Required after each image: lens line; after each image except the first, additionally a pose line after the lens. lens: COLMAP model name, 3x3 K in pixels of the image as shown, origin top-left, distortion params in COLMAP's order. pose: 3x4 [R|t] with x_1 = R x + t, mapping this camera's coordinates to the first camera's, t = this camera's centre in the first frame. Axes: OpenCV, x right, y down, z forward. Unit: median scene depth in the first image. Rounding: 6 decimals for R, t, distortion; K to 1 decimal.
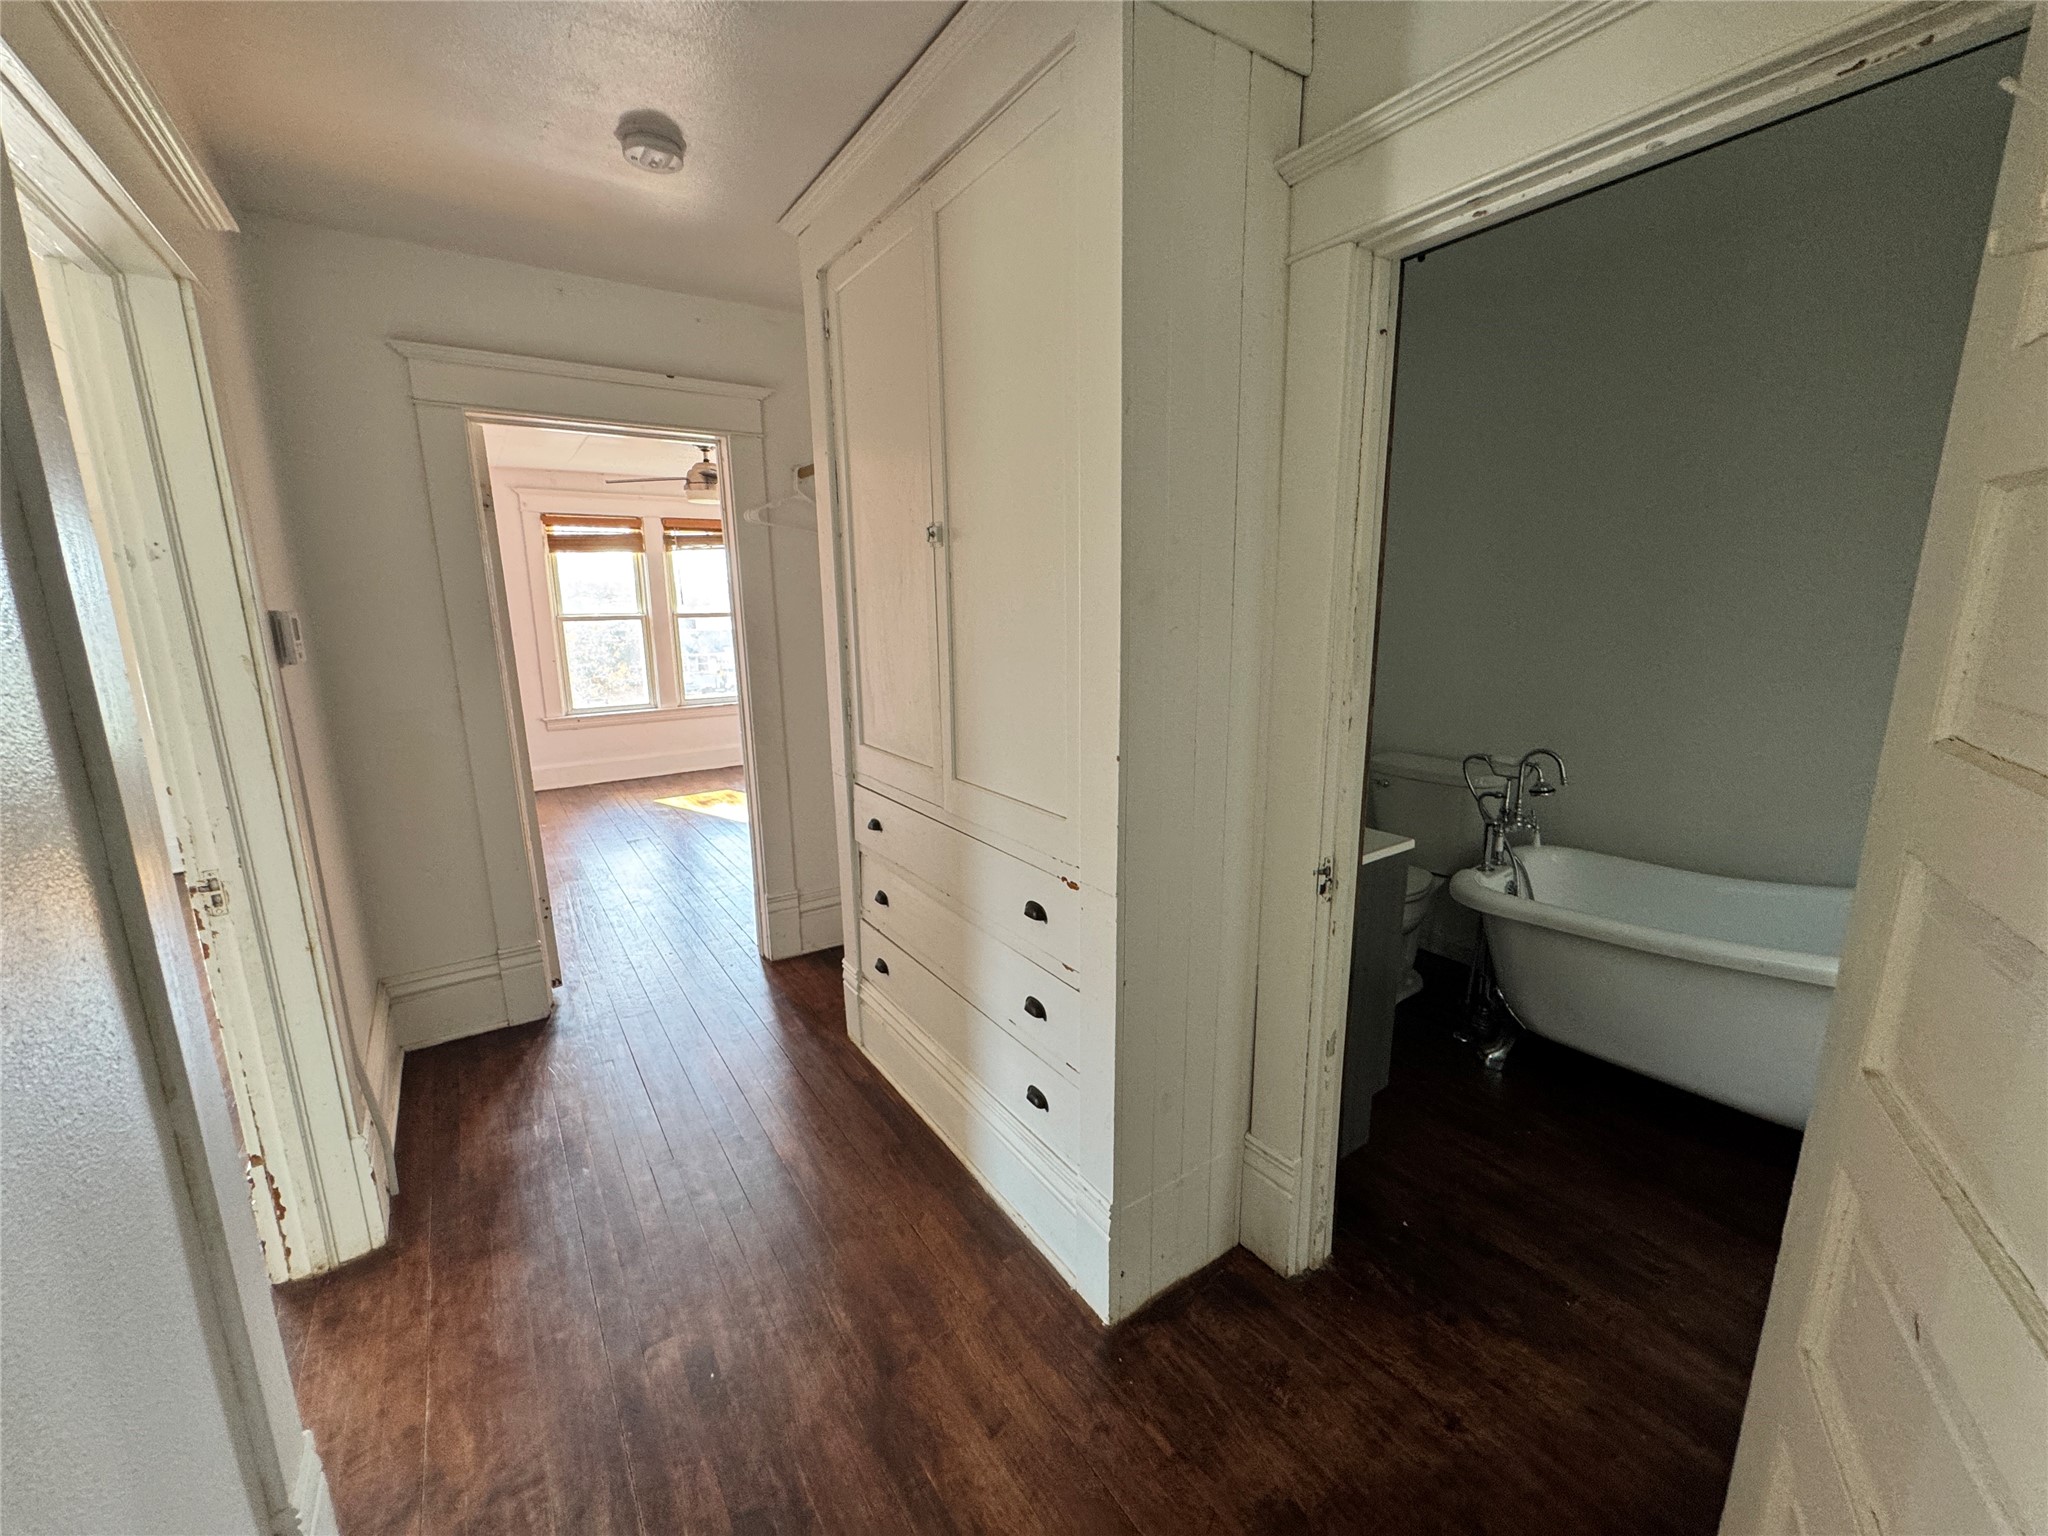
lens RADIAL K [[818.0, 0, 1024.0], [0, 818.0, 765.4], [0, 0, 1]] dist [-0.002888, -0.000280]
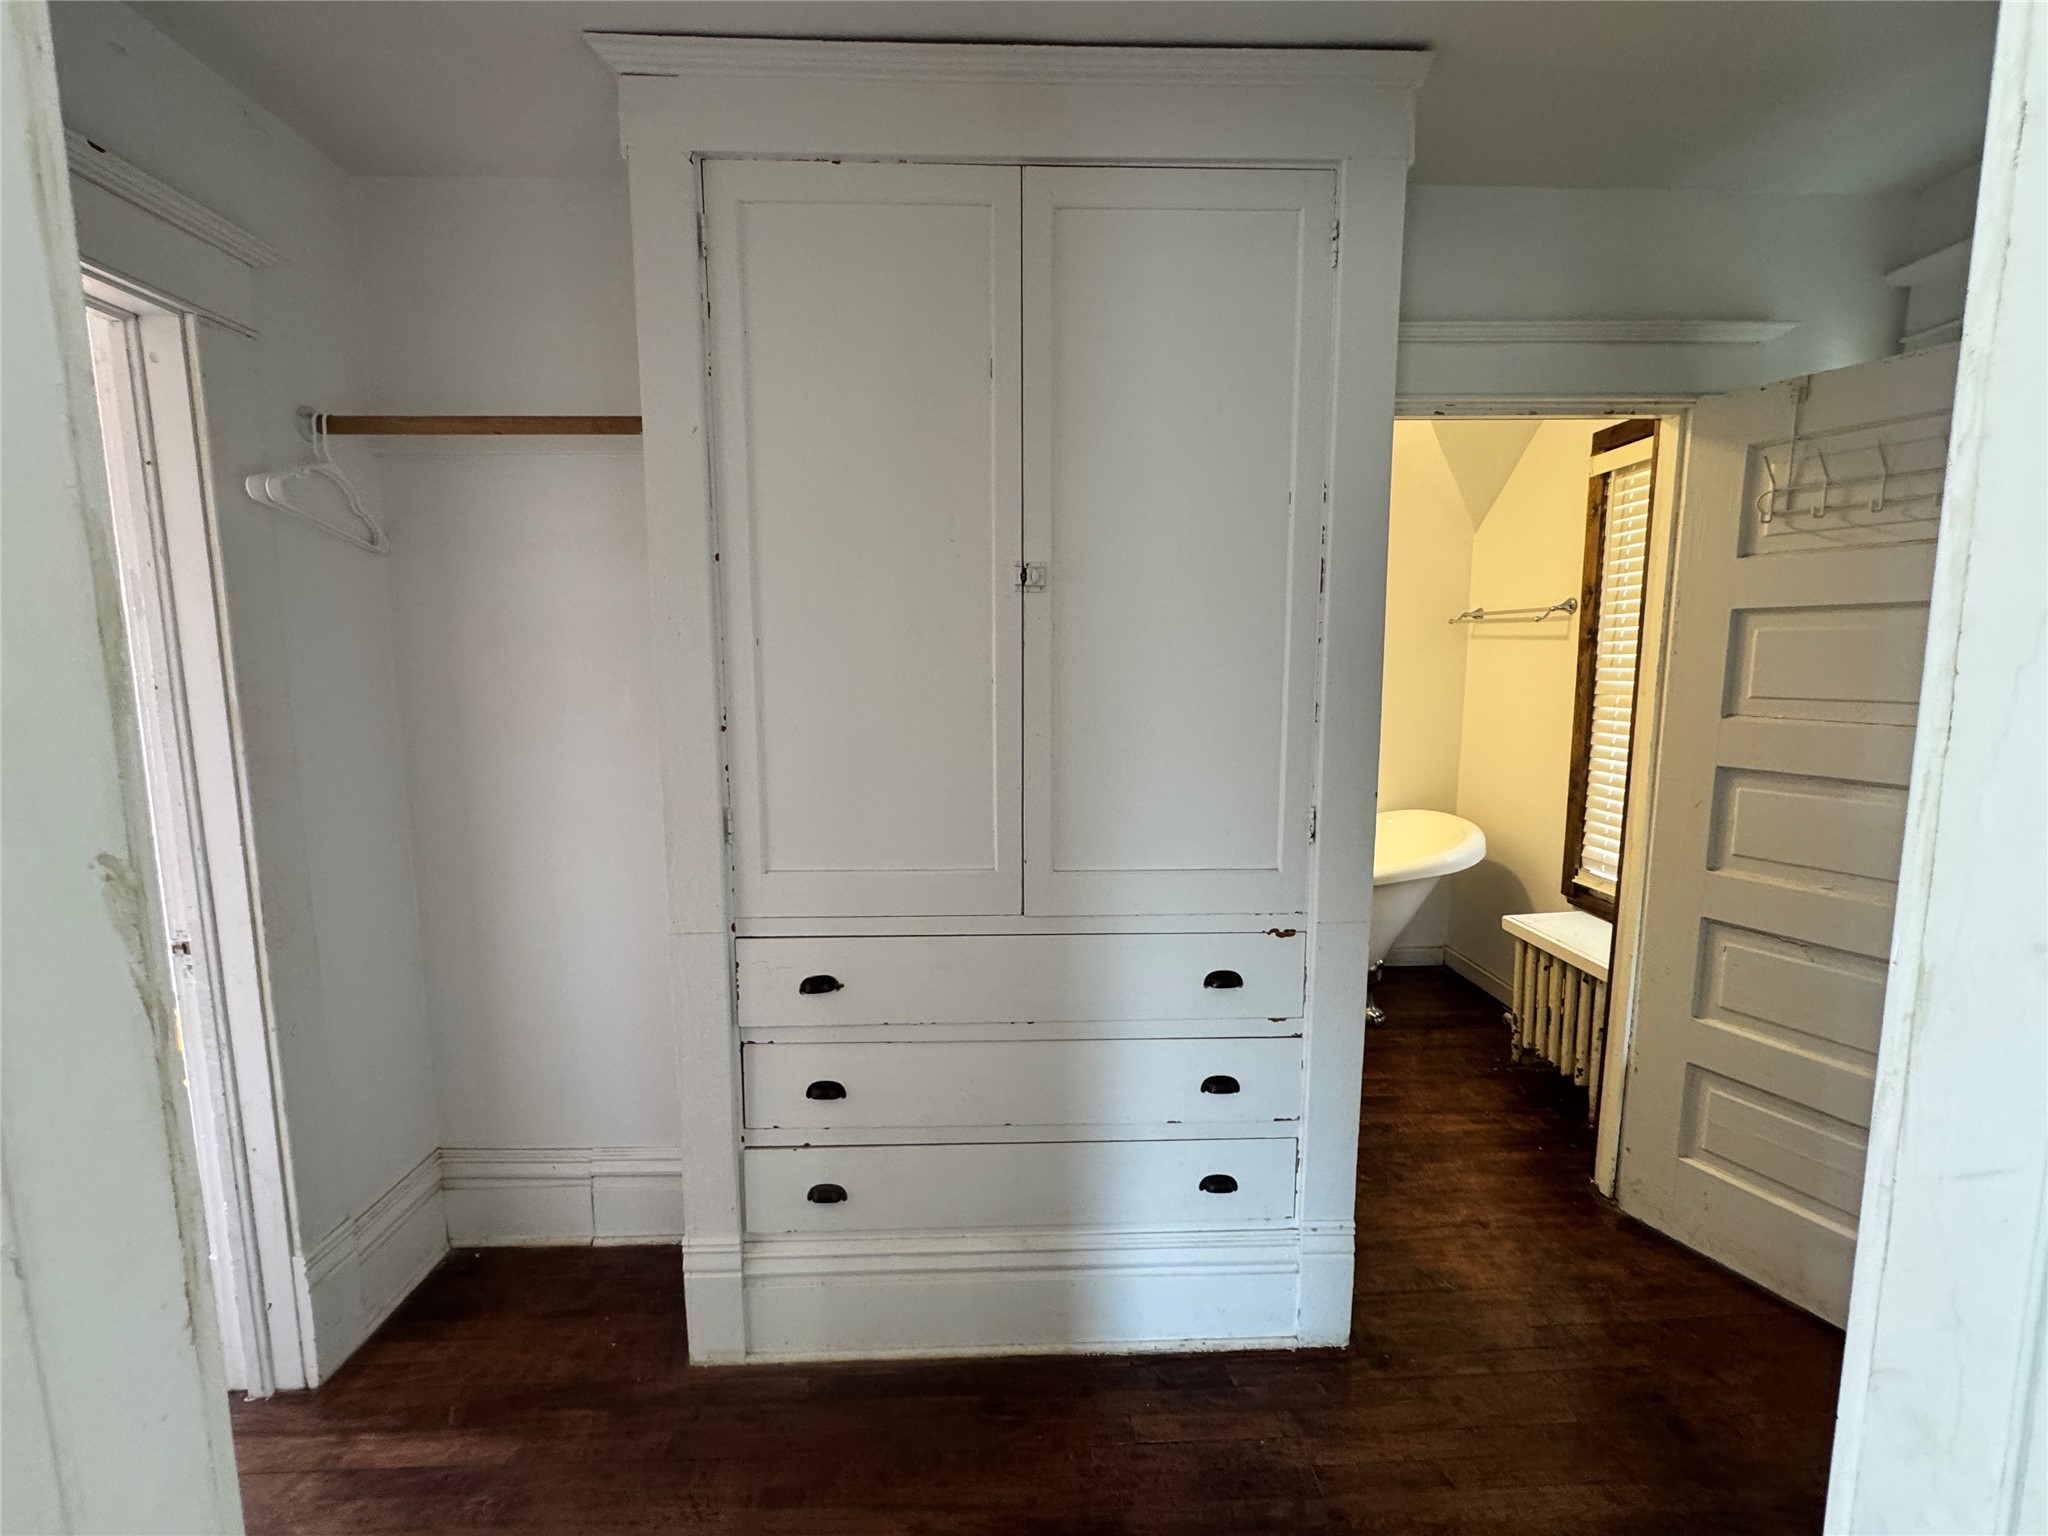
lens RADIAL K [[851.7, 0, 1024.0], [0, 851.7, 768.0], [0, 0, 1]] dist [0.001359, 0.000066]
pose [[0.533939, -0.091486, 0.840559, -0.856484], [0.168376, 0.985723, 0.000330, -0.097062], [-0.828588, 0.141354, 0.541720, 0.577012]]
